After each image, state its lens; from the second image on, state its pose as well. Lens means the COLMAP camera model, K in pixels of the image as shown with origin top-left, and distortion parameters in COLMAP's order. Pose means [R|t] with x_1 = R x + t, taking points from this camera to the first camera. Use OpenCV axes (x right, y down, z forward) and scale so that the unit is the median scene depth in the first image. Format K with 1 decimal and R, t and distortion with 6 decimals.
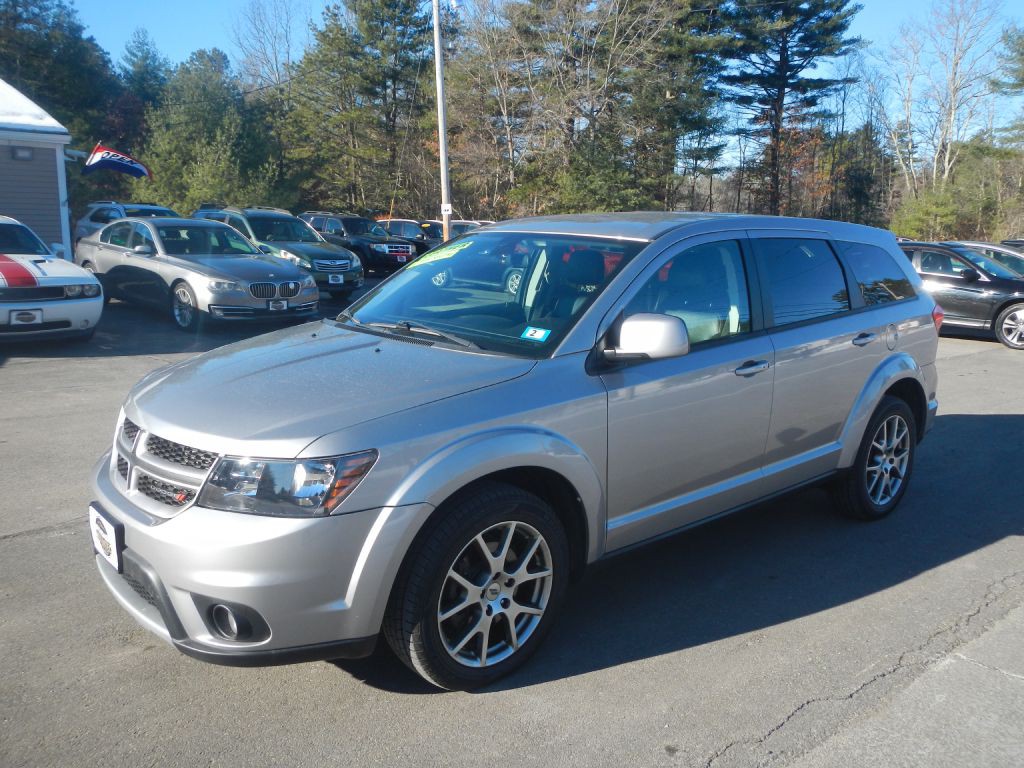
lens RADIAL K [[838.1, 0, 509.7], [0, 838.1, 391.2], [0, 0, 1]] dist [-0.003661, -0.009965]
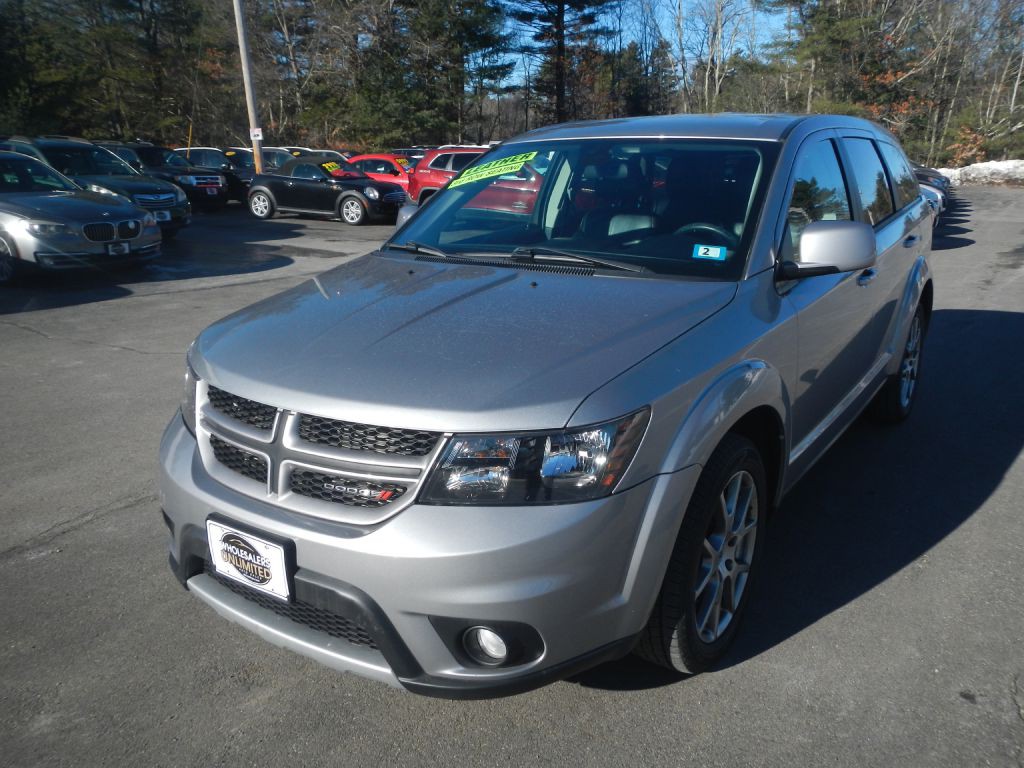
lens RADIAL K [[838.1, 0, 509.7], [0, 838.1, 391.2], [0, 0, 1]] dist [-0.003661, -0.009965]
pose [[0.965906, -0.098415, 0.239458, -0.035197], [0.077858, 0.992536, 0.093865, -0.002181], [-0.246908, -0.072021, 0.966359, 0.019208]]
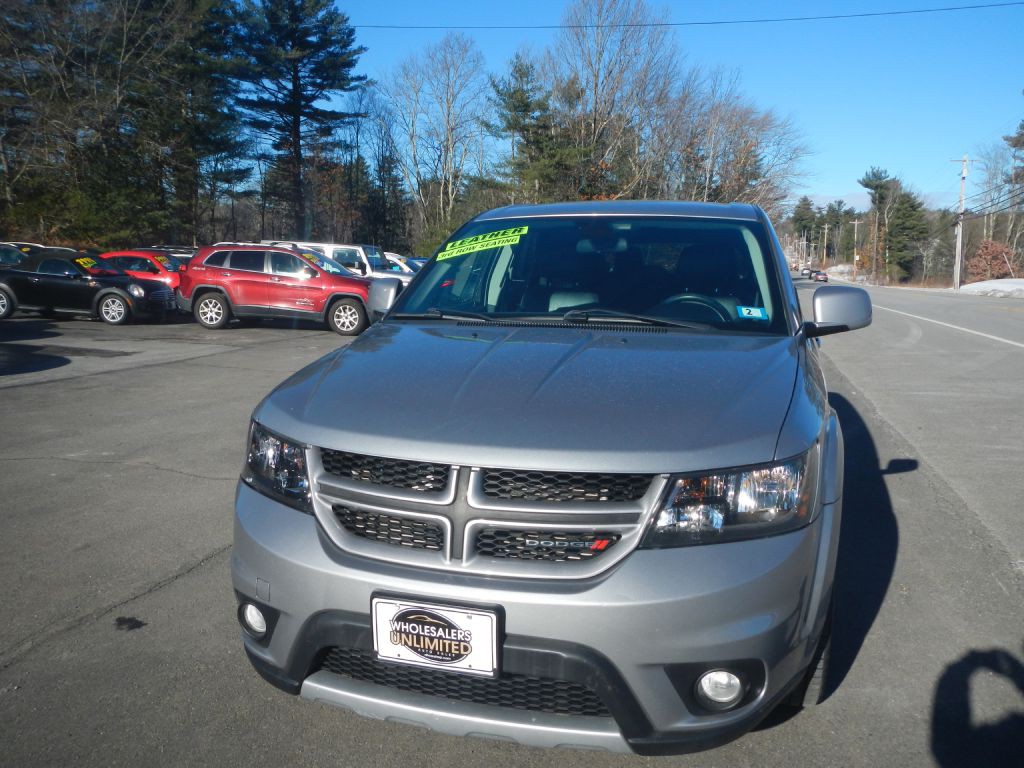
lens RADIAL K [[838.1, 0, 509.7], [0, 838.1, 391.2], [0, 0, 1]] dist [-0.003661, -0.009965]
pose [[0.836128, -0.093848, 0.540447, -0.065799], [0.111112, 0.993808, 0.000673, -0.001057], [-0.537164, 0.059488, 0.841378, 0.033304]]
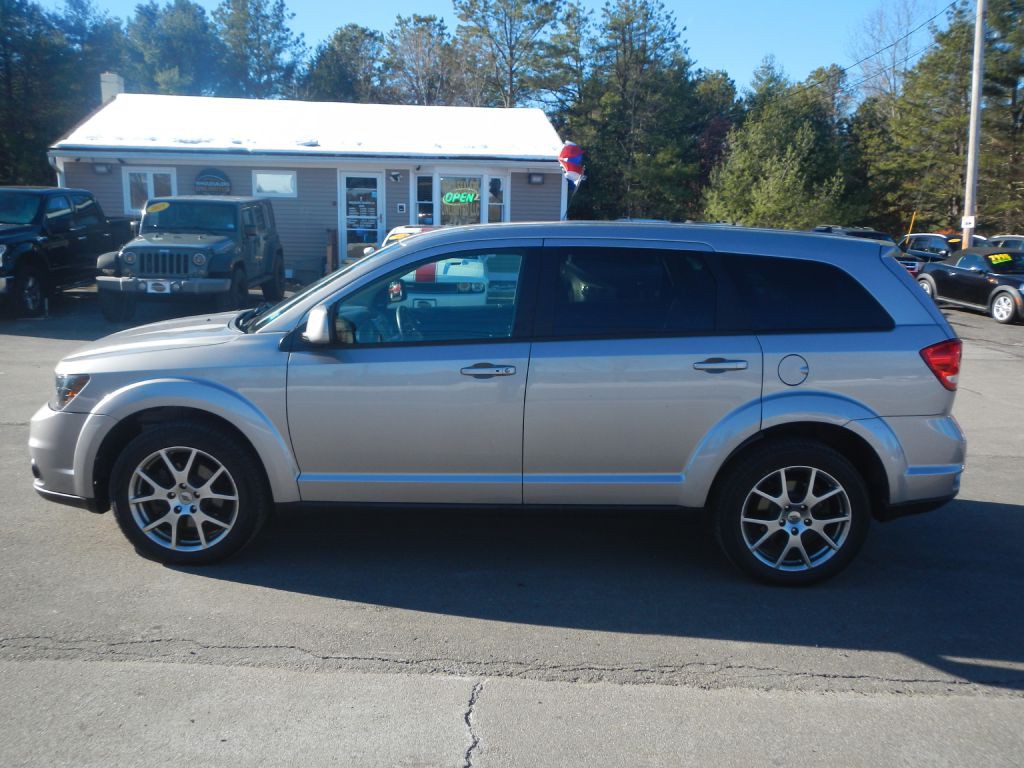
lens RADIAL K [[847.6, 0, 515.0], [0, 847.6, 371.3], [0, 0, 1]] dist [-0.003842, -0.003592]
pose [[0.745984, 0.109007, -0.656982, 0.109237], [-0.136148, 0.990640, 0.009776, -0.004562], [0.651899, 0.082154, 0.753843, 0.024934]]
